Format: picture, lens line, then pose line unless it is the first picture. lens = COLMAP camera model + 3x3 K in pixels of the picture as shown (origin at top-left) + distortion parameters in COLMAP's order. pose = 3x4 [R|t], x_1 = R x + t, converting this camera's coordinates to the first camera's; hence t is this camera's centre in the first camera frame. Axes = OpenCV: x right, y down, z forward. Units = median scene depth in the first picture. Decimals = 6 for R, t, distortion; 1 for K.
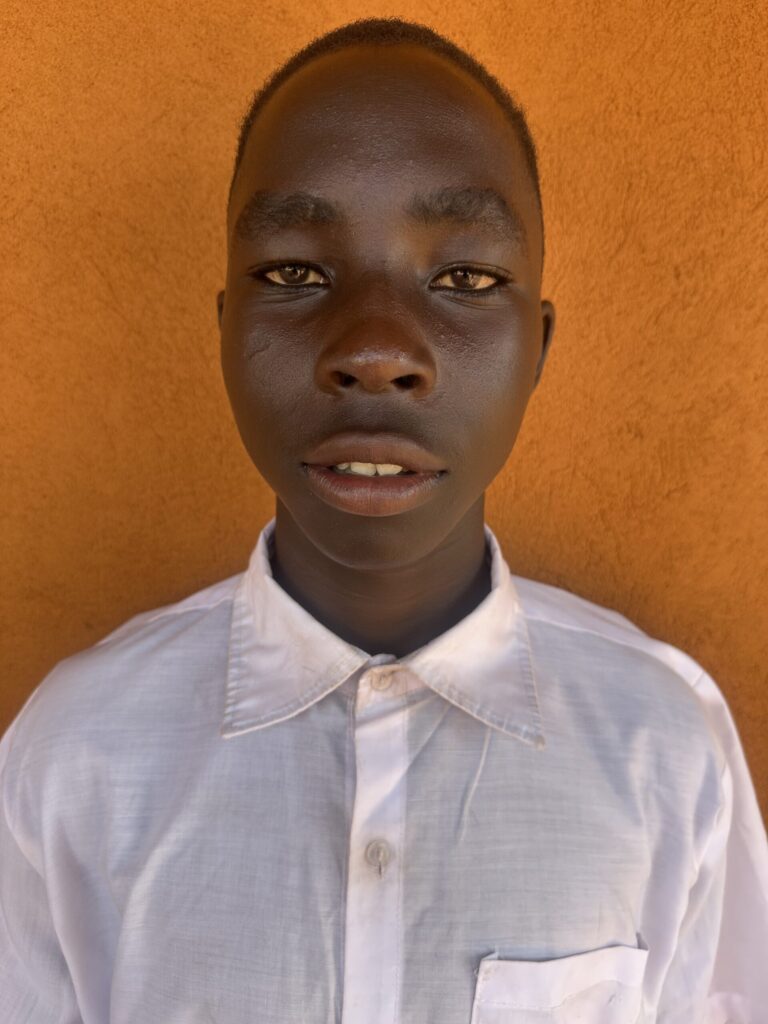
lens RADIAL K [[799.9, 0, 401.4], [0, 799.9, 516.9], [0, 0, 1]] dist [-0.032330, 0.000142]
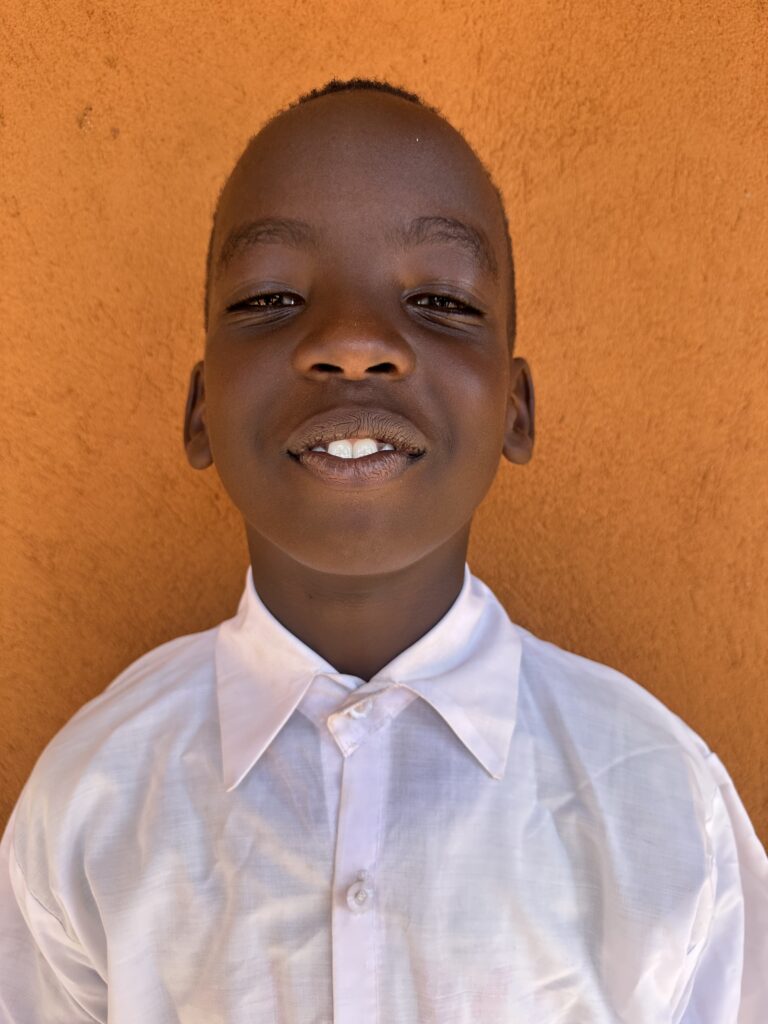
lens RADIAL K [[799.9, 0, 404.0], [0, 799.9, 527.8], [0, 0, 1]] dist [-0.032330, 0.000142]
pose [[0.999391, -0.029580, -0.018505, 0.434677], [0.028513, 0.998052, -0.055487, 0.410243], [0.020110, 0.054926, 0.998288, 0.141142]]
